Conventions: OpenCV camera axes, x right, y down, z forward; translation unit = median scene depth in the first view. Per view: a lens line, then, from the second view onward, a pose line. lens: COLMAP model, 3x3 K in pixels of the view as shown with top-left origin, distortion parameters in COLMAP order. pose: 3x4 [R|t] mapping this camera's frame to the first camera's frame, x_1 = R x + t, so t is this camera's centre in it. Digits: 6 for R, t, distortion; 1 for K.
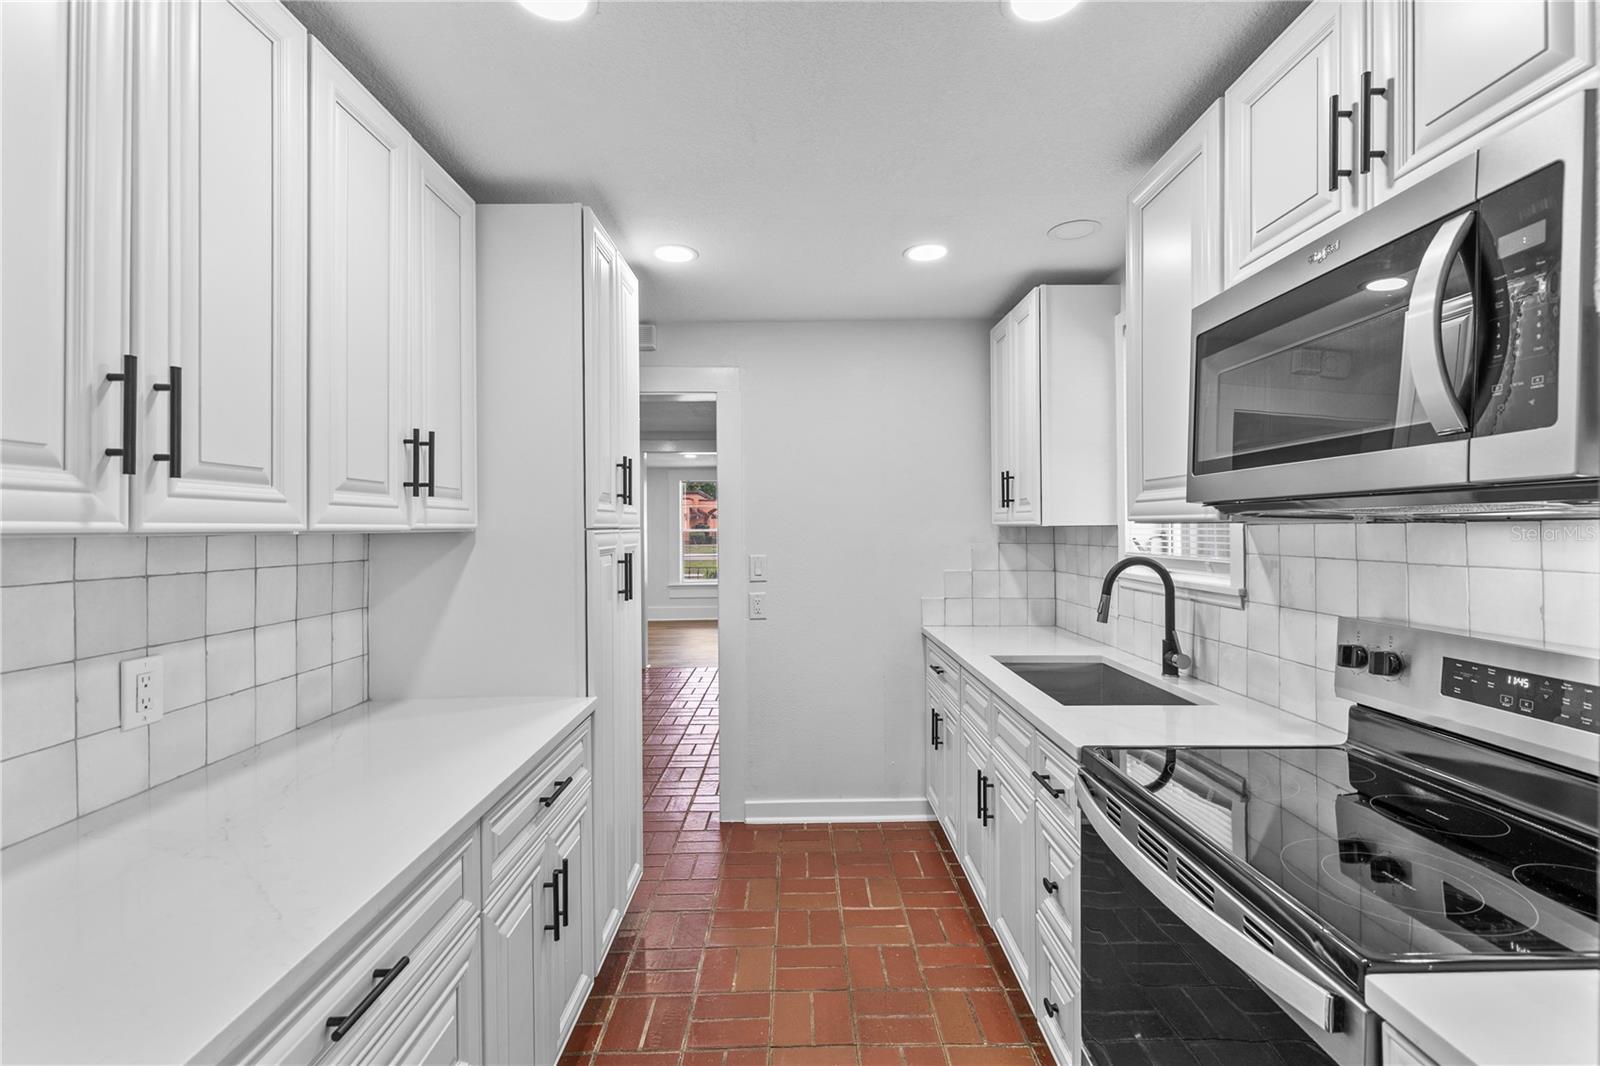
lens RADIAL K [[718.9, 0, 806.6], [0, 718.9, 524.4], [0, 0, 1]] dist [0.004587, -0.000215]
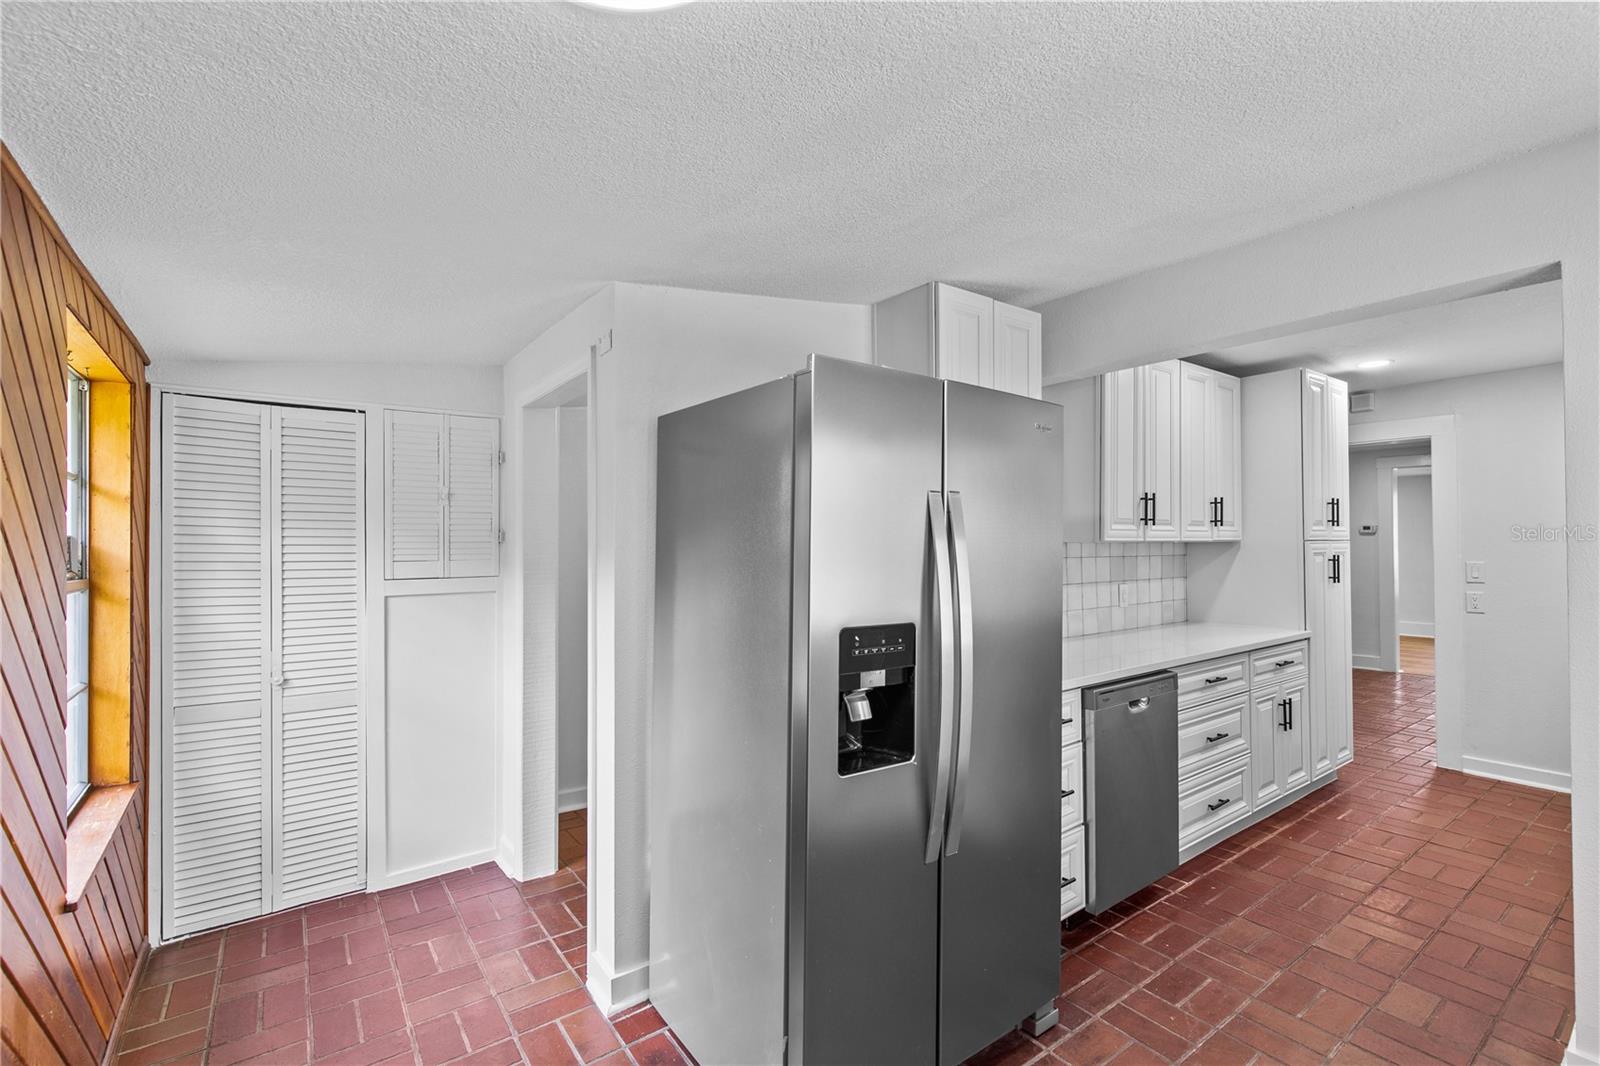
lens RADIAL K [[712.3, 0, 804.6], [0, 712.3, 535.8], [0, 0, 1]] dist [0.000863, 0.000035]
pose [[0.580357, -0.002940, -0.814357, 0.486189], [0.003238, 0.999994, -0.001302, -0.008582], [0.814356, -0.001881, 0.580363, -1.229381]]
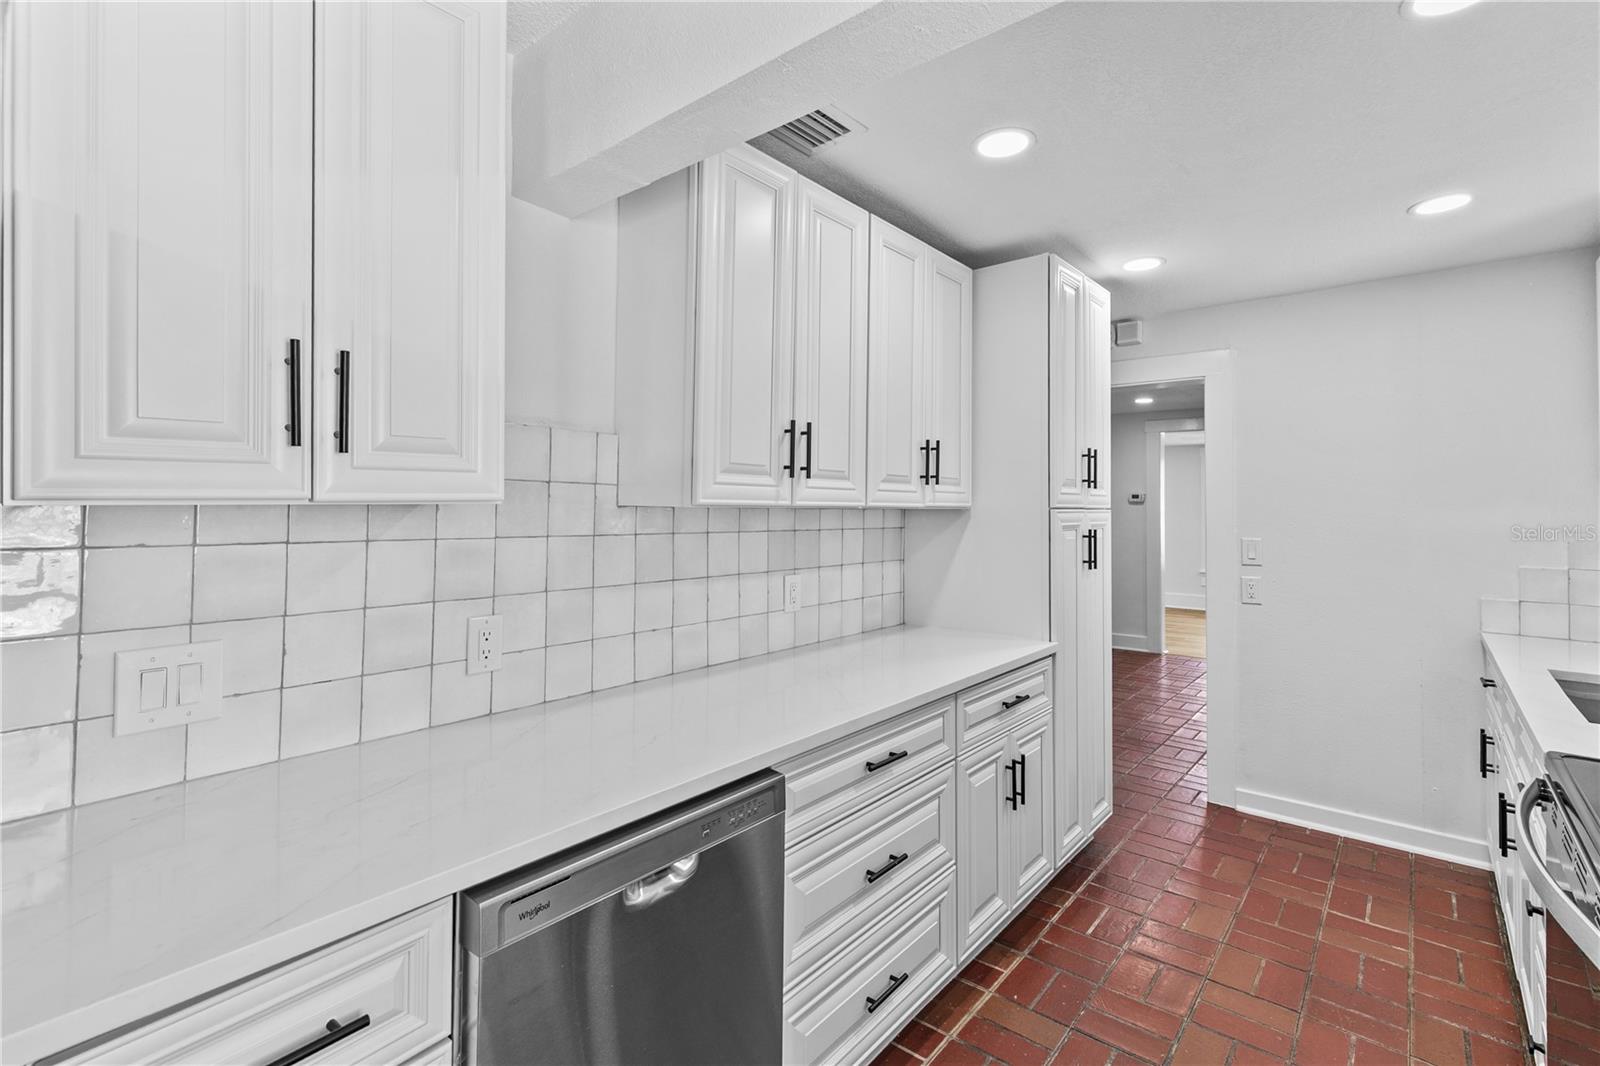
lens RADIAL K [[725.1, 0, 803.3], [0, 725.1, 495.0], [0, 0, 1]] dist [0.005068, 0.000372]
pose [[0.754518, 0.001540, -0.656277, 0.219894], [-0.010421, 0.999899, -0.009635, -0.000286], [0.656197, 0.014109, 0.754458, -0.267274]]
